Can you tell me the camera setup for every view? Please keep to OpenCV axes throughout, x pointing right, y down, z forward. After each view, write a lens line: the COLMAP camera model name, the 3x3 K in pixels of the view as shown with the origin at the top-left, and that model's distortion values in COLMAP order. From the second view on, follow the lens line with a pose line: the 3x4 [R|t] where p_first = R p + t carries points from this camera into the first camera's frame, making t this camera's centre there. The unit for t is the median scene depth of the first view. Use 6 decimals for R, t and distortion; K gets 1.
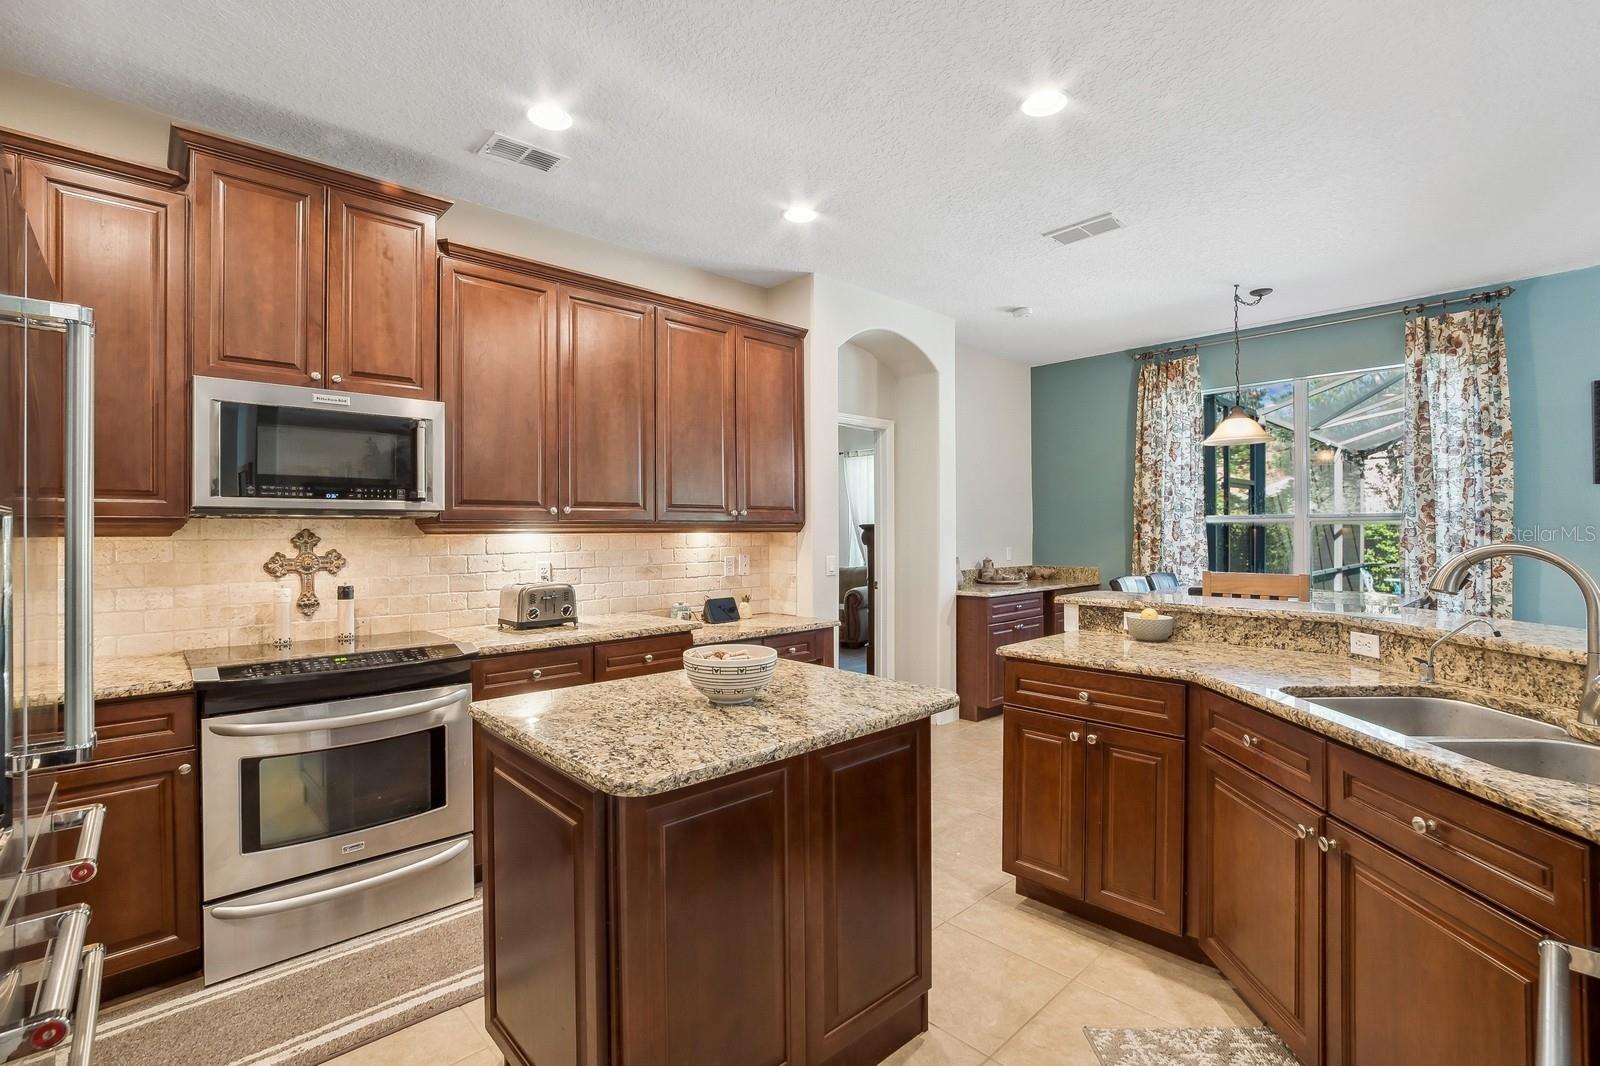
lens RADIAL K [[726.3, 0, 800.0], [0, 726.3, 533.0], [0, 0, 1]] dist [-0.000082, -0.000126]
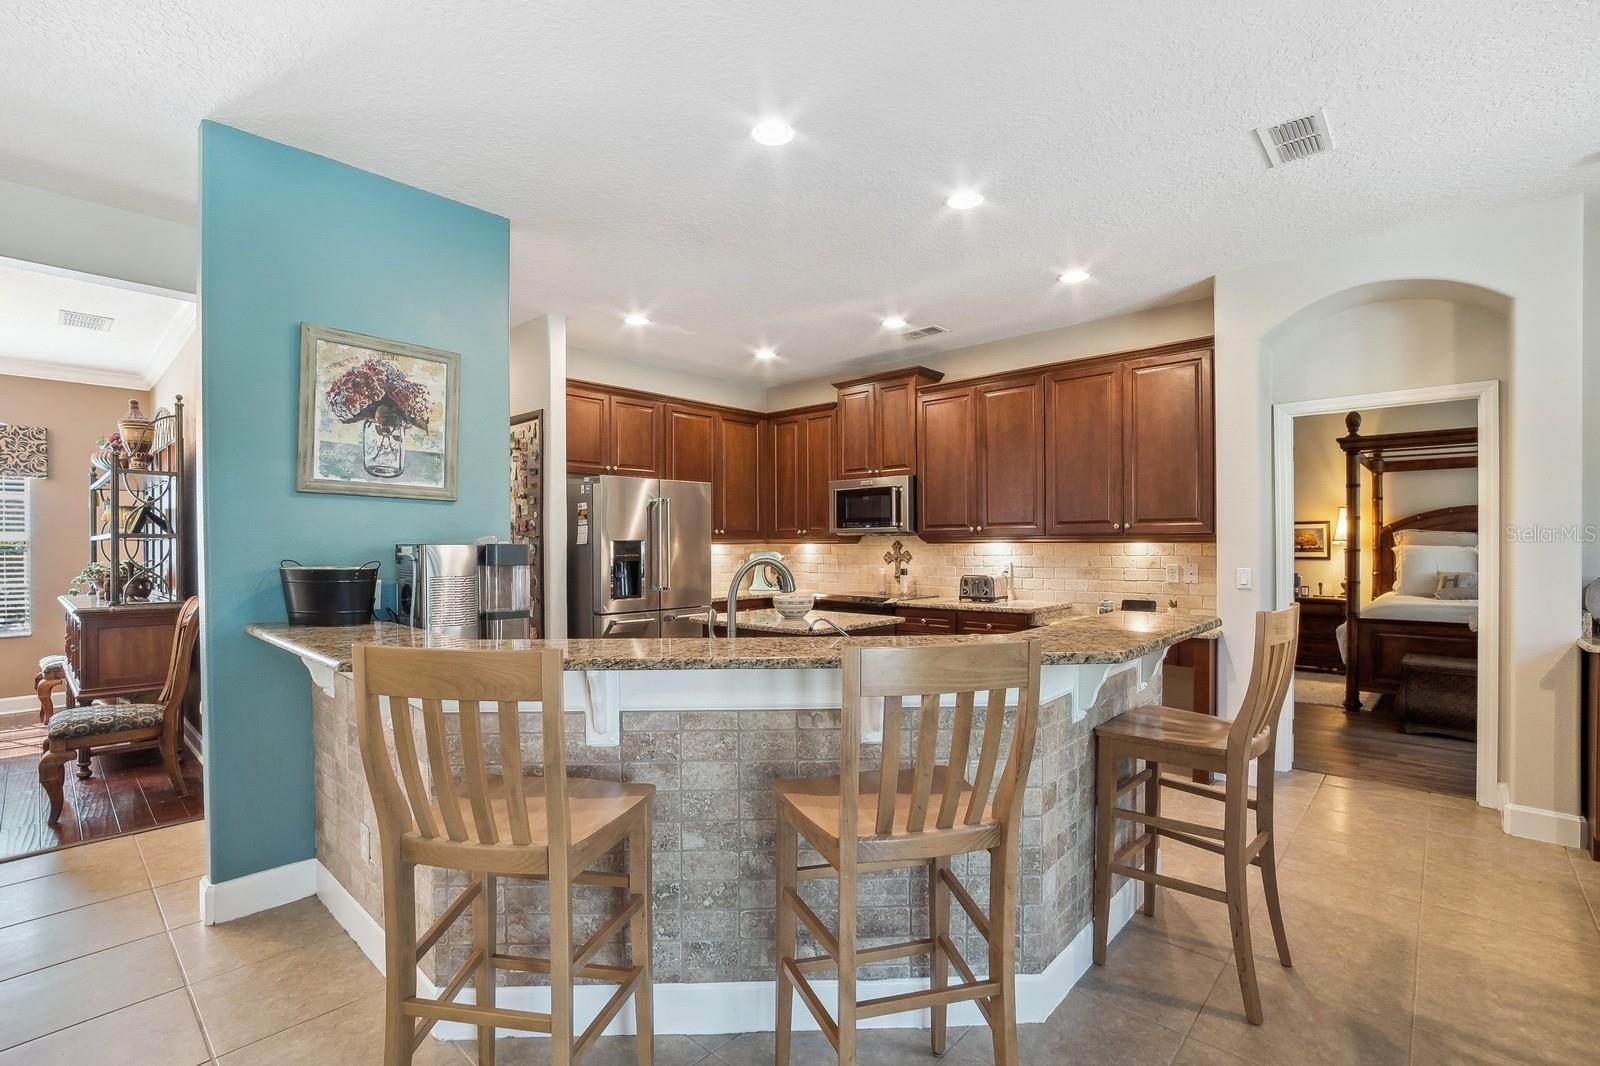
lens RADIAL K [[726.3, 0, 800.0], [0, 726.3, 533.0], [0, 0, 1]] dist [-0.000082, -0.000126]
pose [[0.079661, -0.006283, -0.996802, 1.238868], [0.006054, 0.999965, -0.005819, -0.015249], [0.996804, -0.005571, 0.079696, 0.491574]]
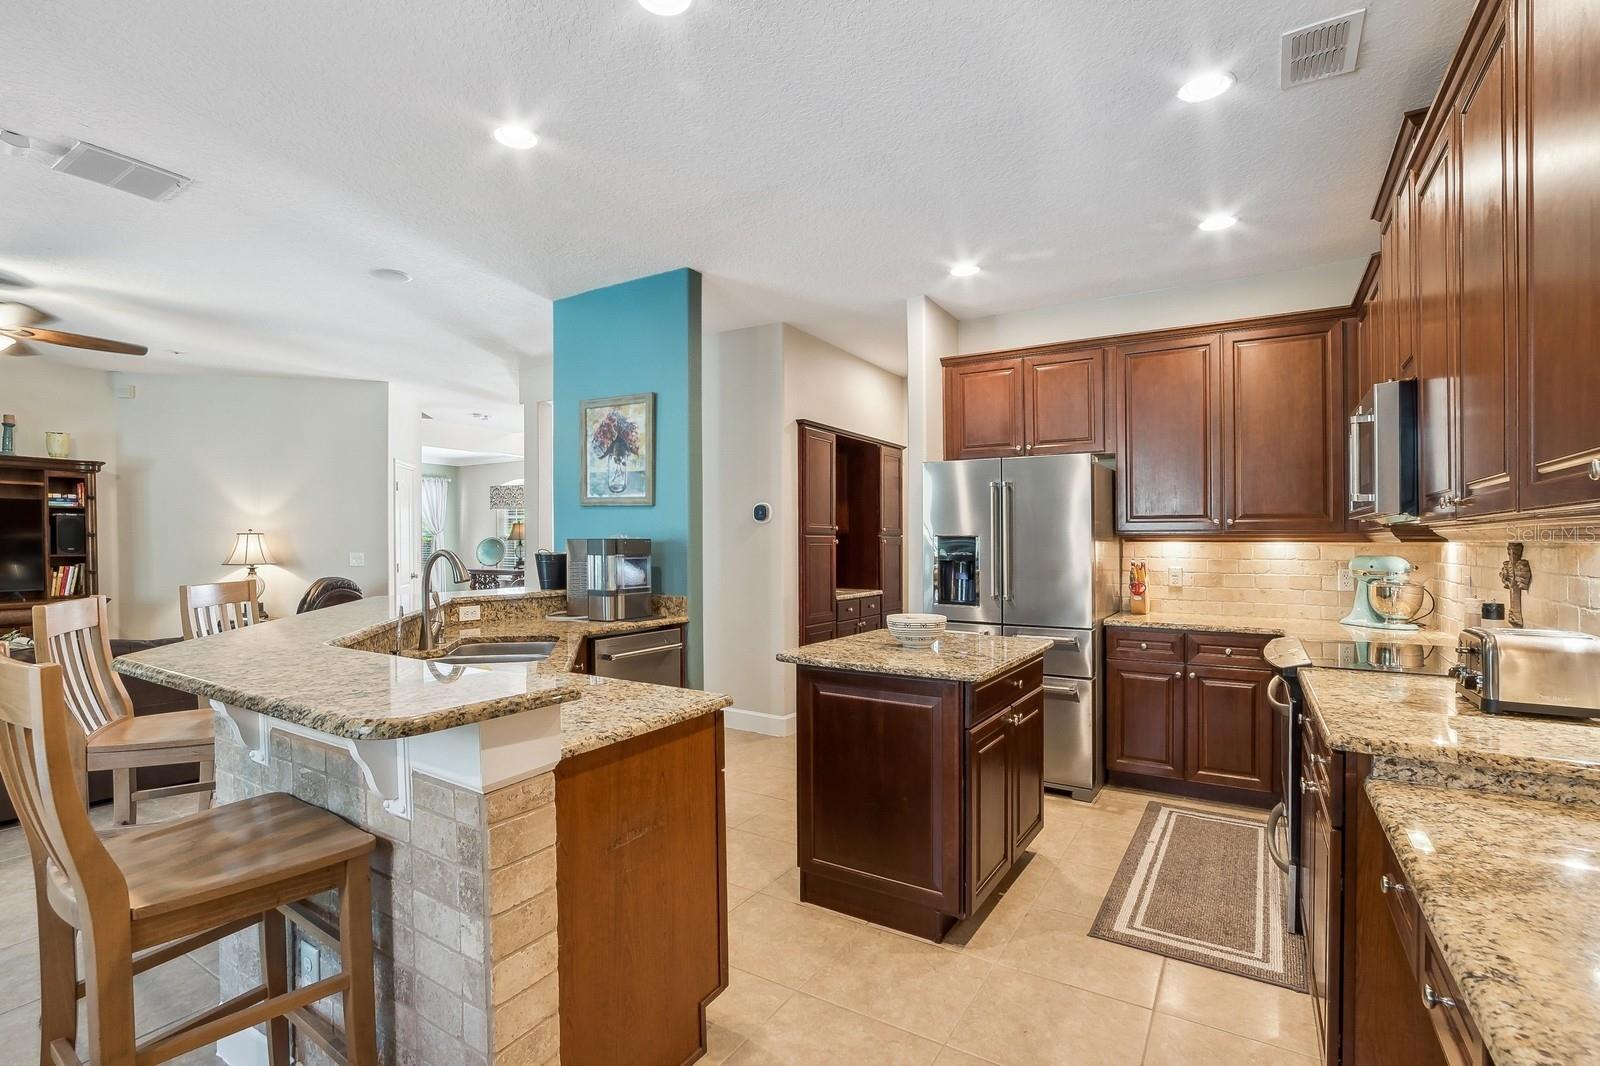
lens RADIAL K [[726.3, 0, 800.0], [0, 726.3, 533.0], [0, 0, 1]] dist [-0.000082, -0.000126]
pose [[-0.962796, 0.006852, -0.270142, 0.315098], [0.007980, 0.999963, -0.003077, -0.012958], [0.270111, -0.005119, -0.962816, 1.416224]]
